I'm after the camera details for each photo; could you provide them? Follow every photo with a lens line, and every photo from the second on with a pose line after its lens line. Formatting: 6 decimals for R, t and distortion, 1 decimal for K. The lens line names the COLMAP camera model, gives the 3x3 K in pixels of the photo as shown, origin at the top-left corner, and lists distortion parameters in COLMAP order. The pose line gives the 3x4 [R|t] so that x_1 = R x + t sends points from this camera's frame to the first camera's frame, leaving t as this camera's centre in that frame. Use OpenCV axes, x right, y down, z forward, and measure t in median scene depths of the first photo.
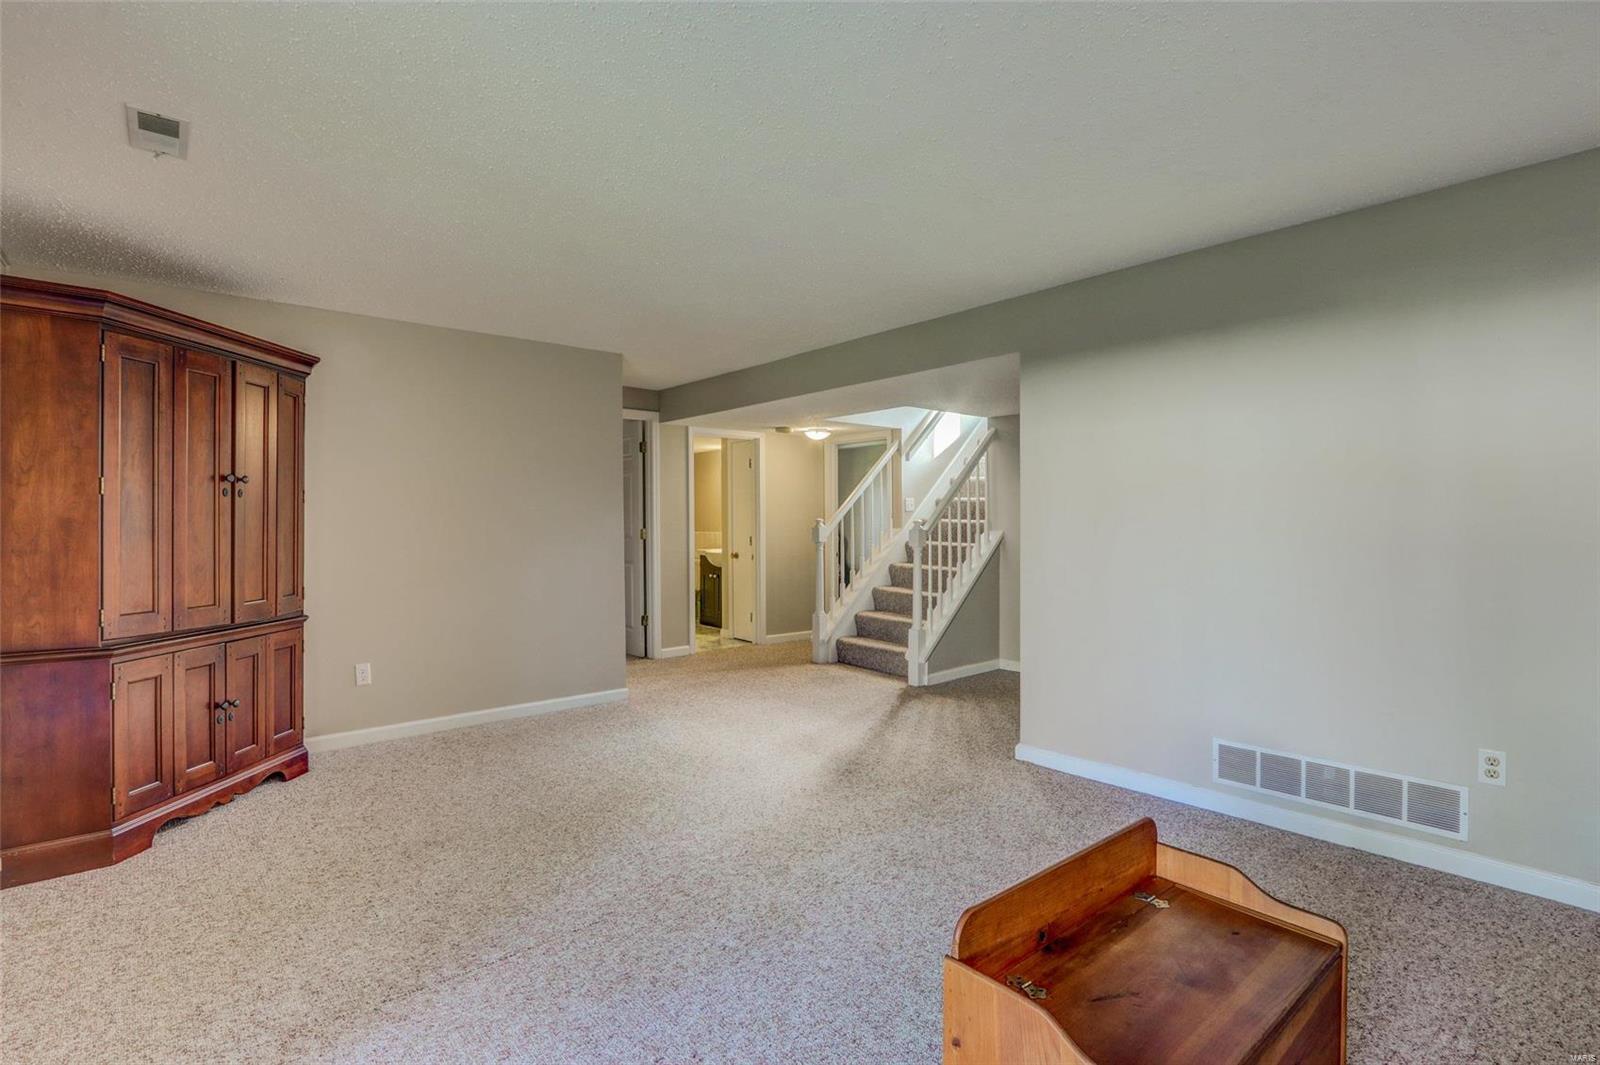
lens RADIAL K [[751.9, 0, 806.0], [0, 751.9, 525.5], [0, 0, 1]] dist [-0.013481, 0.000466]
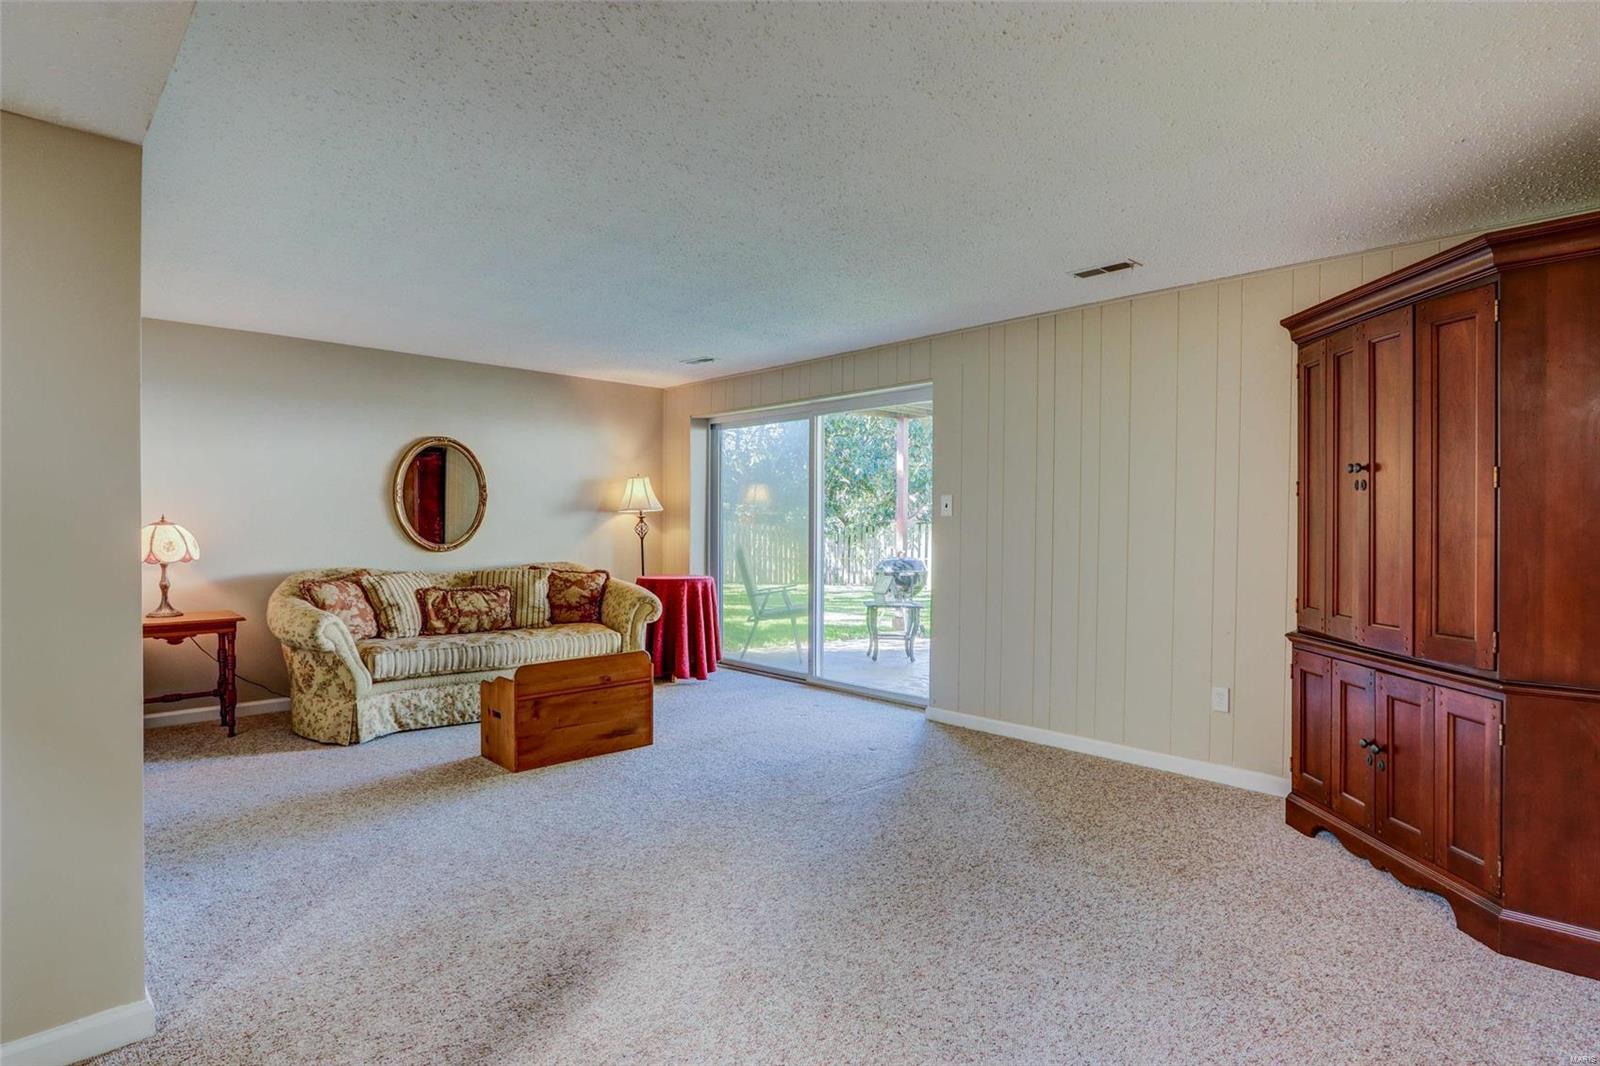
lens RADIAL K [[871.6, 0, 794.8], [0, 871.6, 527.5], [0, 0, 1]] dist [-0.017216, 0.003855]
pose [[-0.999547, -0.002103, -0.030007, -0.121386], [-0.002645, 0.999834, 0.018029, -0.013069], [0.029964, 0.018100, -0.999387, 1.956732]]
